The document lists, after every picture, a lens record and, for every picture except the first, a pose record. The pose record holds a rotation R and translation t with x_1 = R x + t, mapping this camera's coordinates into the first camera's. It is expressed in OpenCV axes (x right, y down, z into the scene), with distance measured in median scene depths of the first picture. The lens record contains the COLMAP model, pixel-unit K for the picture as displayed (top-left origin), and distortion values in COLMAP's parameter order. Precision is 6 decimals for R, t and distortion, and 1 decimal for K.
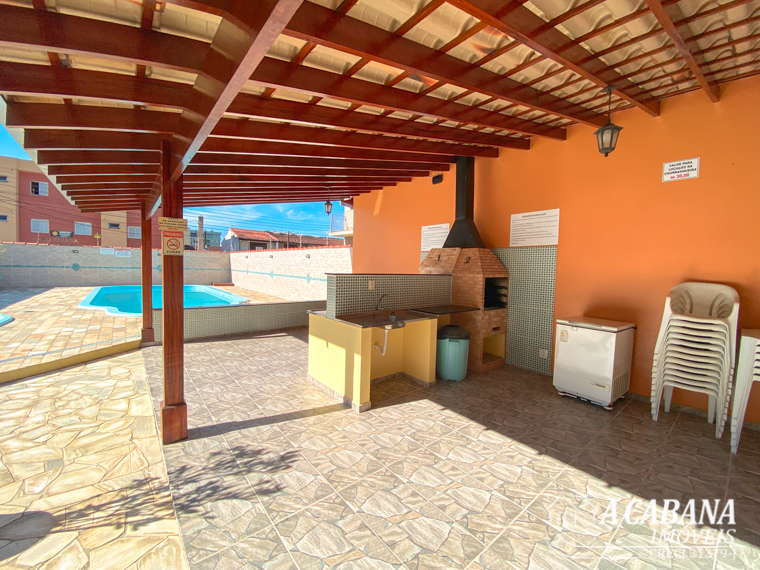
lens RADIAL K [[306.1, 0, 380.0], [0, 306.1, 285.0], [0, 0, 1]] dist [0.001426, 0.000219]
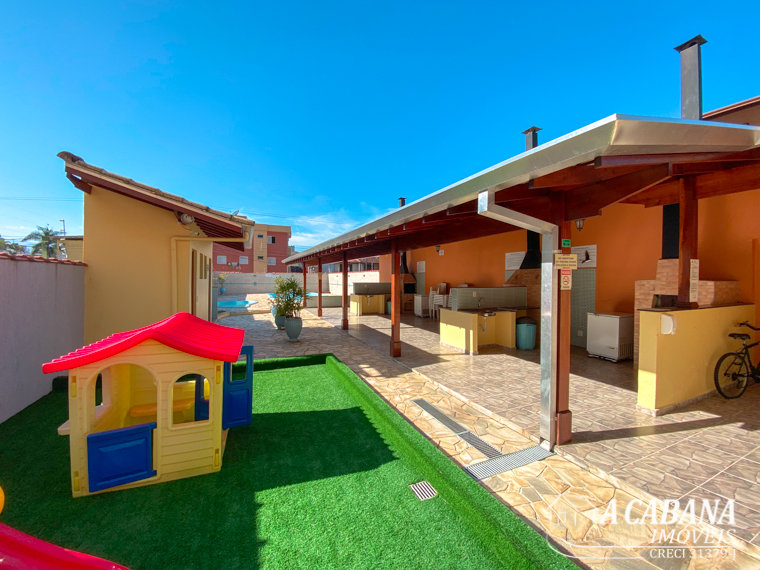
lens RADIAL K [[306.1, 0, 380.0], [0, 306.1, 285.0], [0, 0, 1]] dist [0.001426, 0.000219]
pose [[0.965171, -0.028008, -0.260116, -0.100619], [0.015418, 0.998614, -0.050319, 0.027013], [0.261165, 0.044556, 0.964265, -0.899560]]
